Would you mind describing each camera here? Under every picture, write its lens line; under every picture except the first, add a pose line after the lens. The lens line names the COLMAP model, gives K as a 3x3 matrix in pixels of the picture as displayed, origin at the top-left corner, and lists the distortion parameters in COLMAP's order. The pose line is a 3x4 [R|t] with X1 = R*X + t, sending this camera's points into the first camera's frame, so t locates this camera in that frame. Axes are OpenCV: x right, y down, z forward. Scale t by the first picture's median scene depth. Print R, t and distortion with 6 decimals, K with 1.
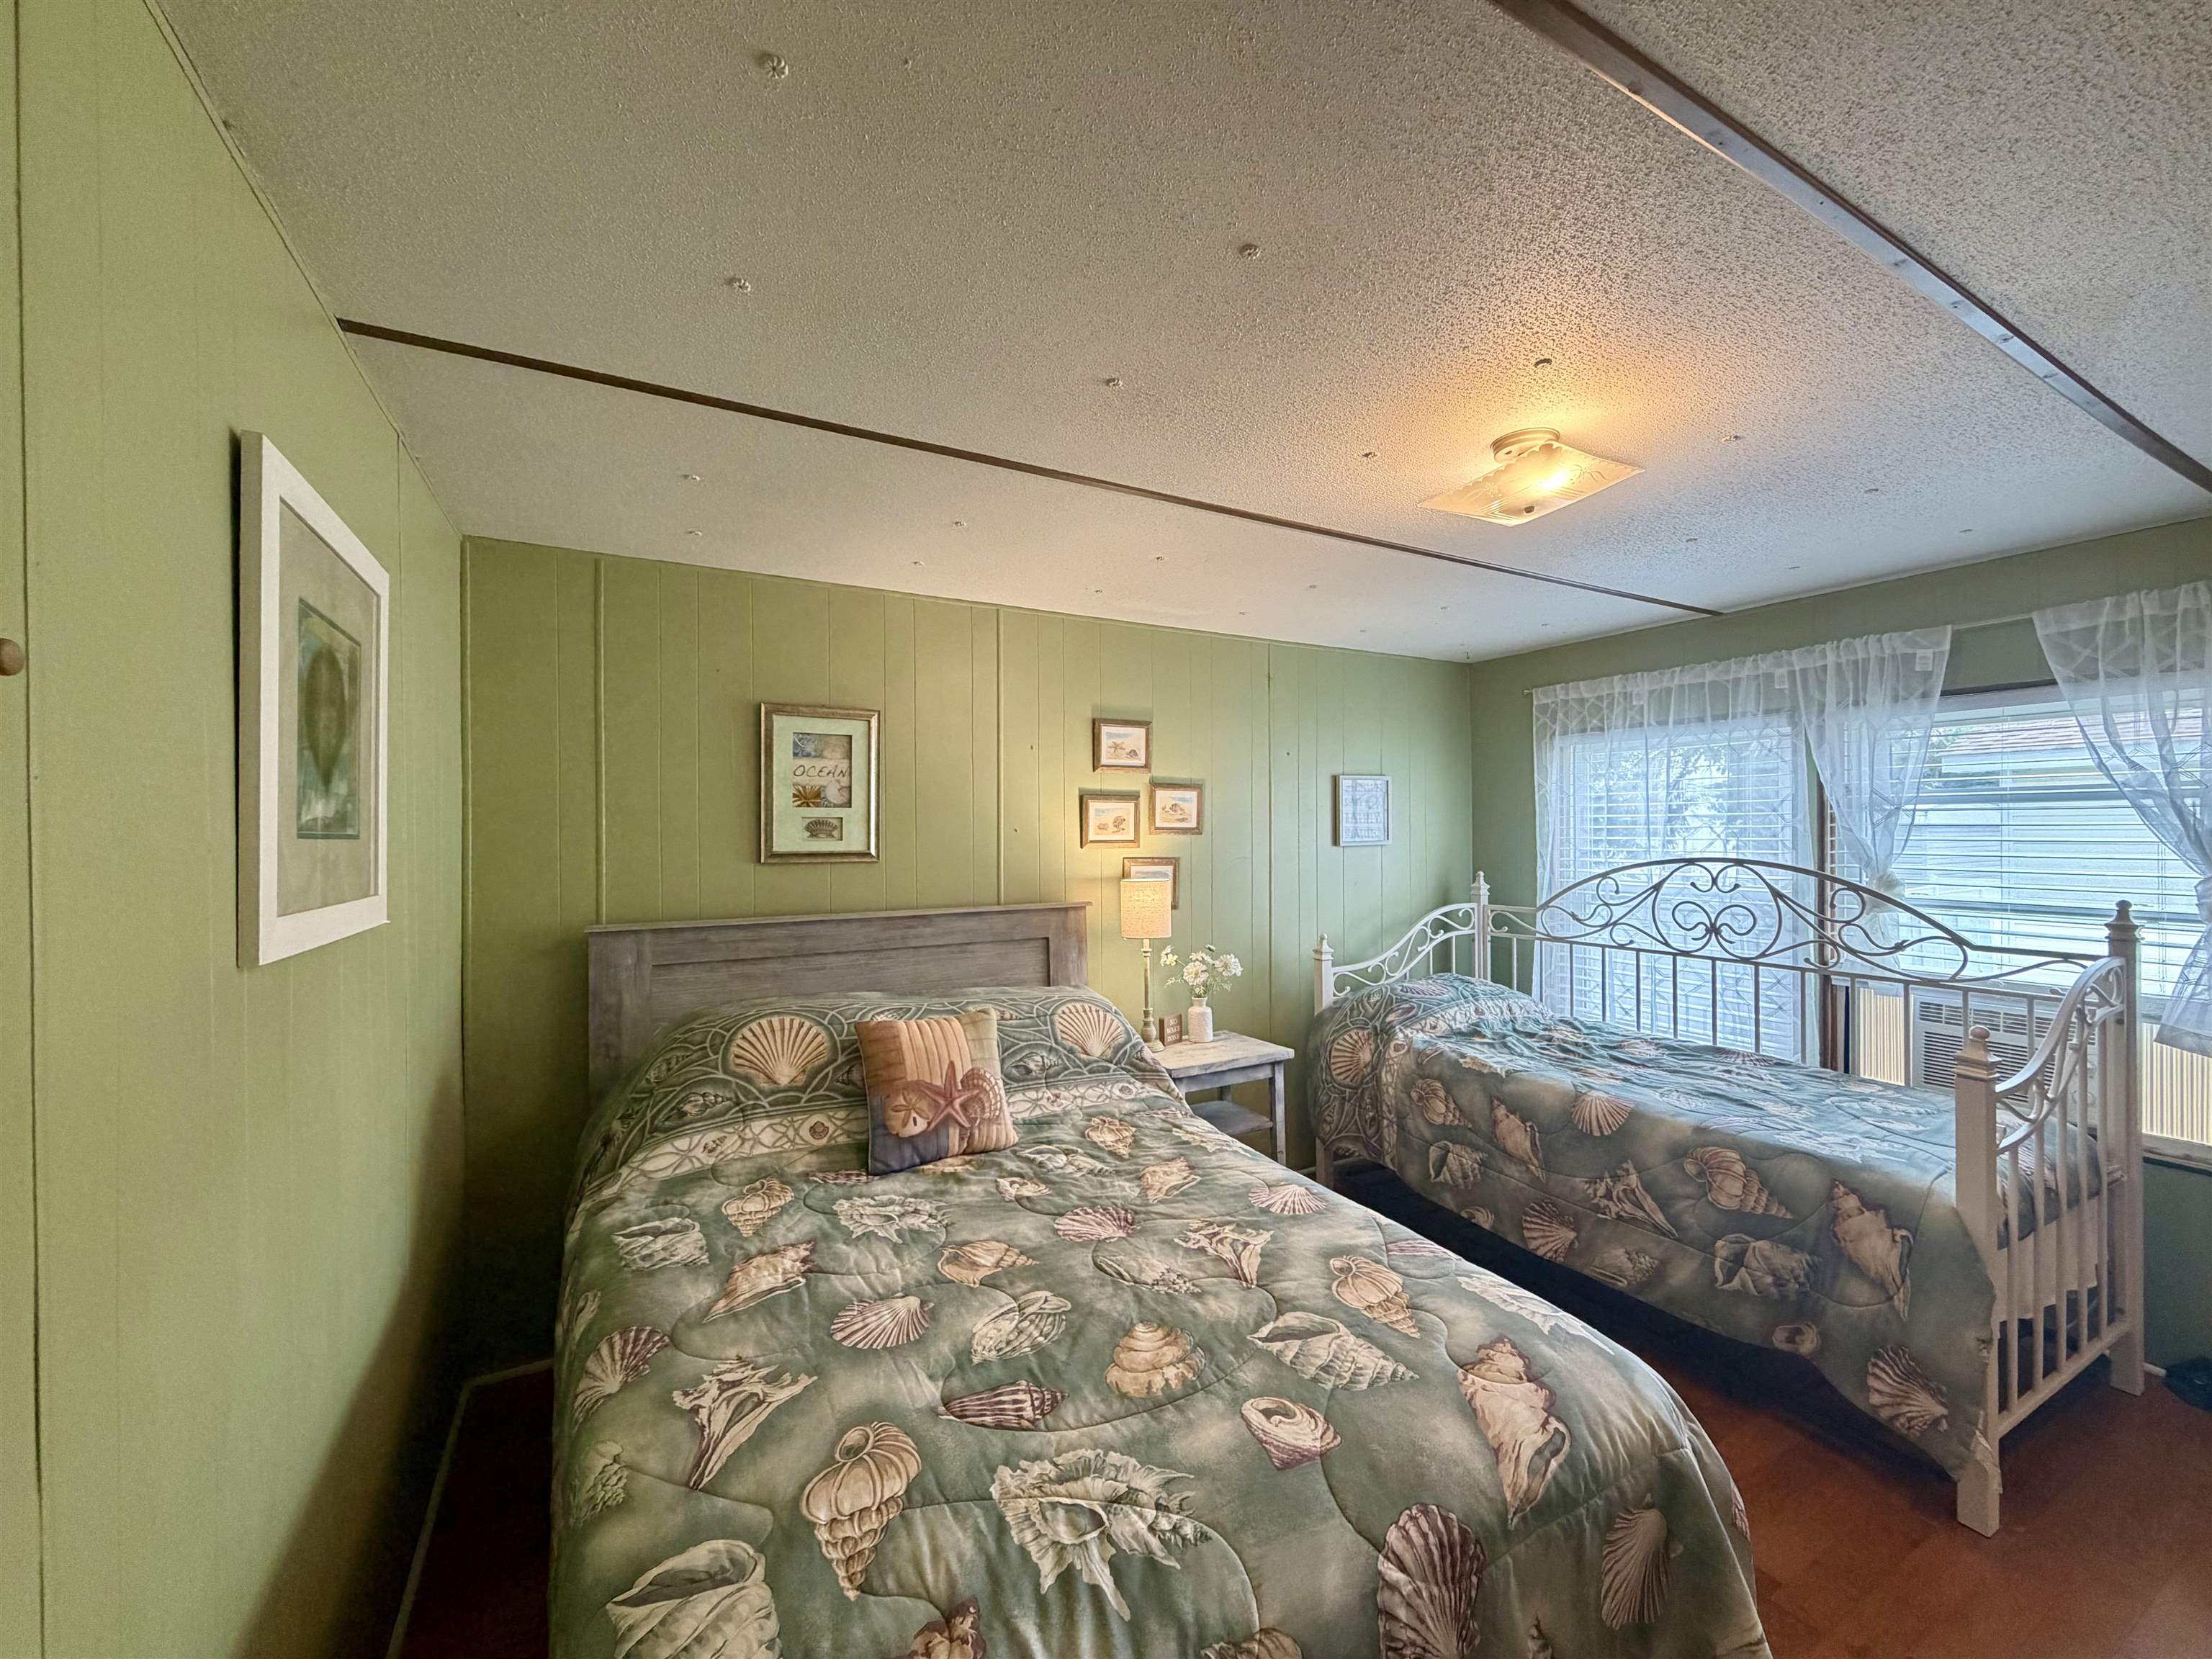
lens RADIAL K [[878.9, 0, 1101.7], [0, 878.9, 834.3], [0, 0, 1]] dist [0.000752, -0.000340]
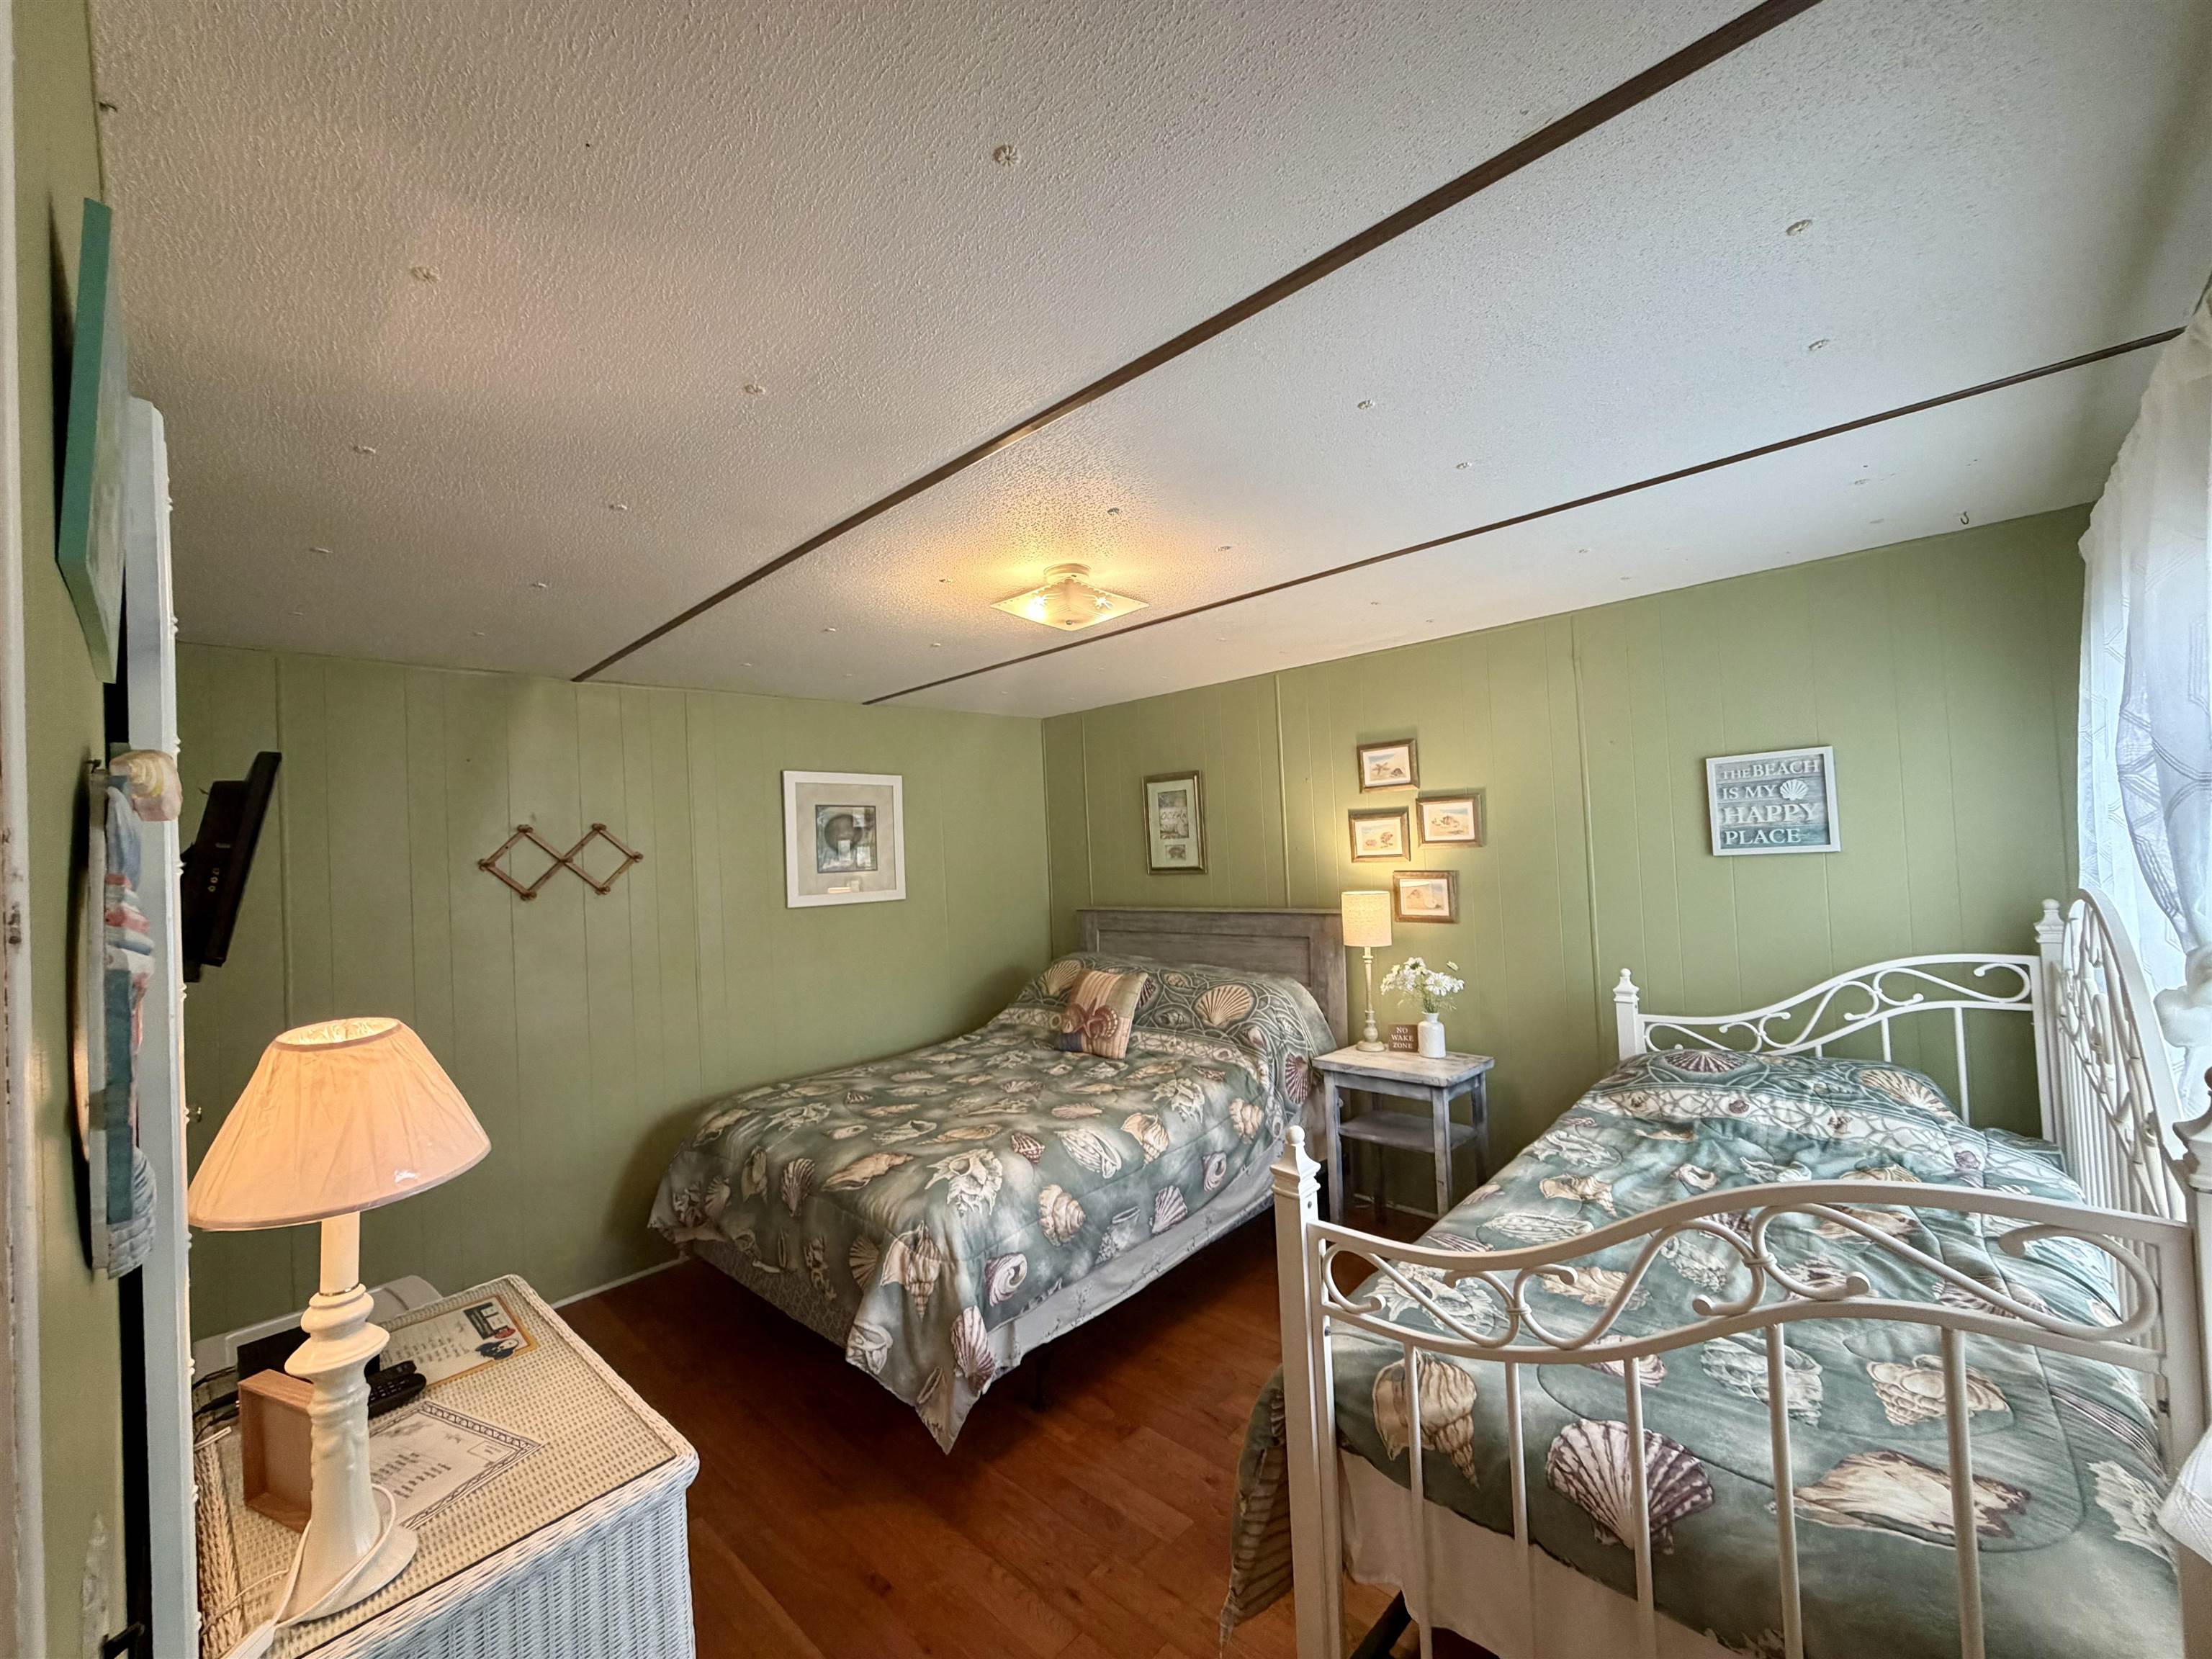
lens RADIAL K [[878.9, 0, 1101.7], [0, 878.9, 834.3], [0, 0, 1]] dist [0.000752, -0.000340]
pose [[0.297814, -0.026992, -0.954242, 1.221570], [0.043057, 0.998963, -0.014819, -0.022422], [0.953652, -0.036673, 0.298668, 0.450404]]
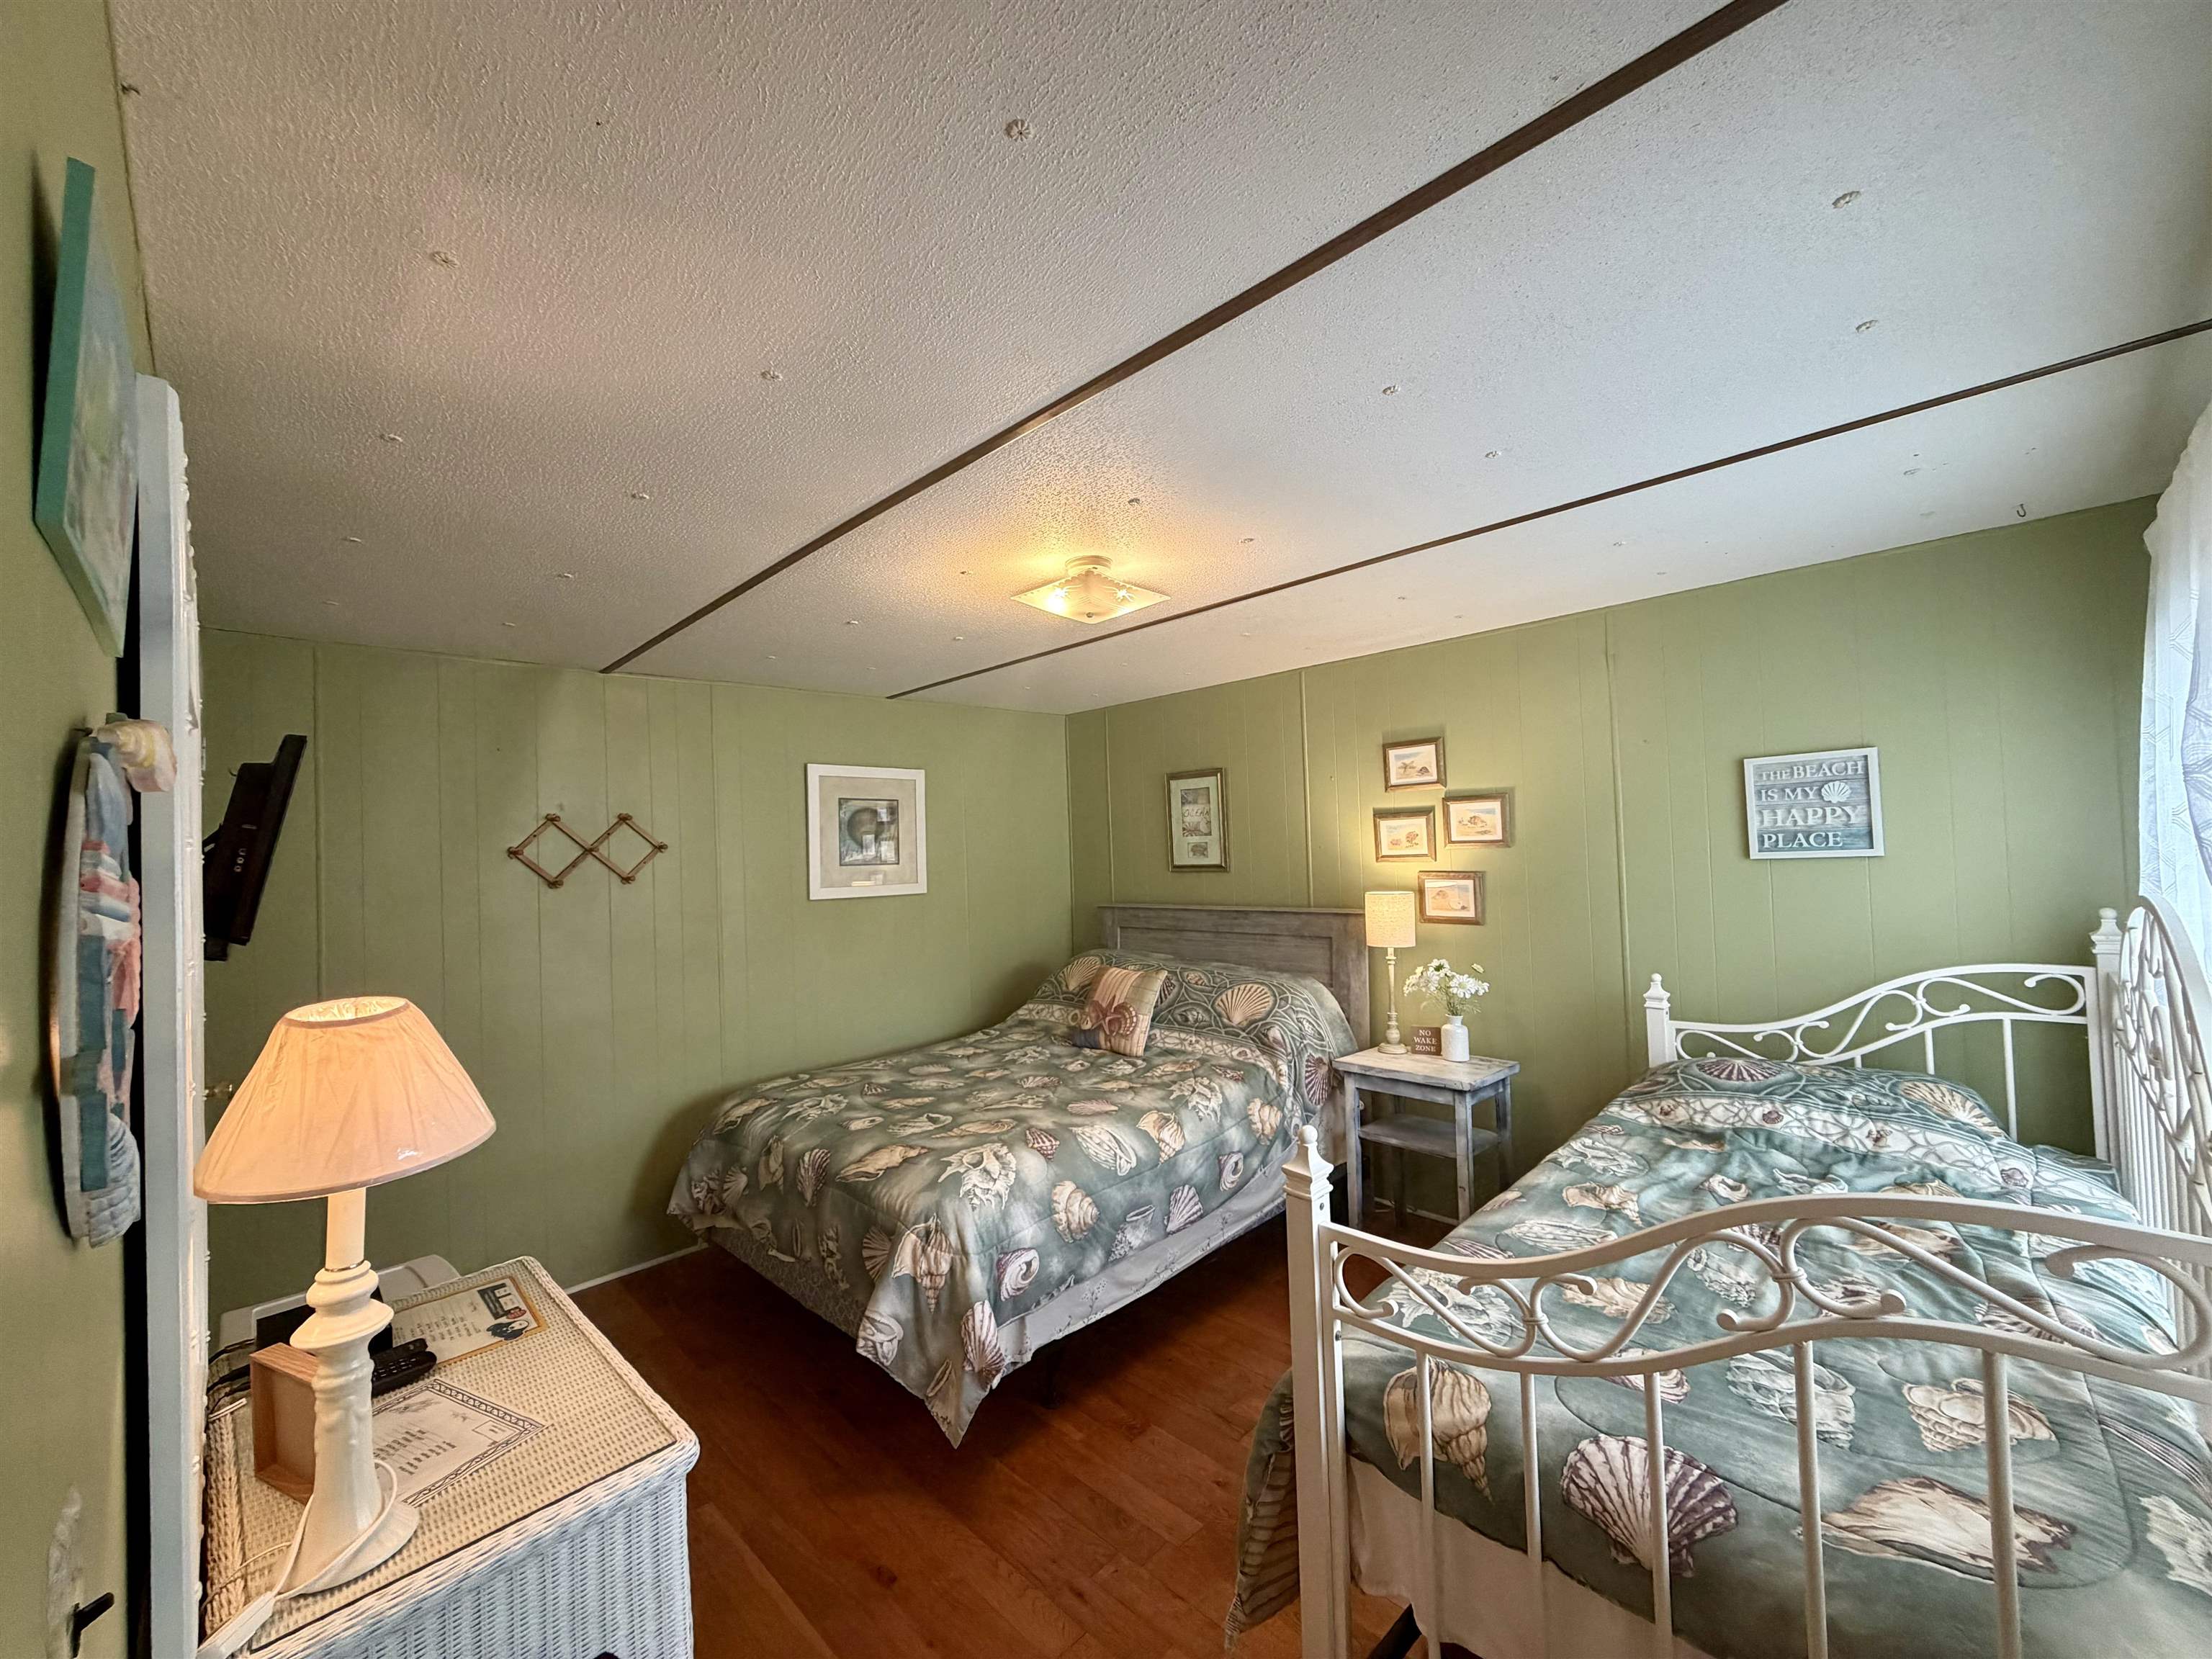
lens RADIAL K [[878.9, 0, 1101.7], [0, 878.9, 834.3], [0, 0, 1]] dist [0.000752, -0.000340]
pose [[0.269421, -0.022138, -0.962768, 1.216938], [0.030610, 0.999427, -0.014415, -0.017823], [0.962536, -0.025587, 0.269944, 0.460676]]
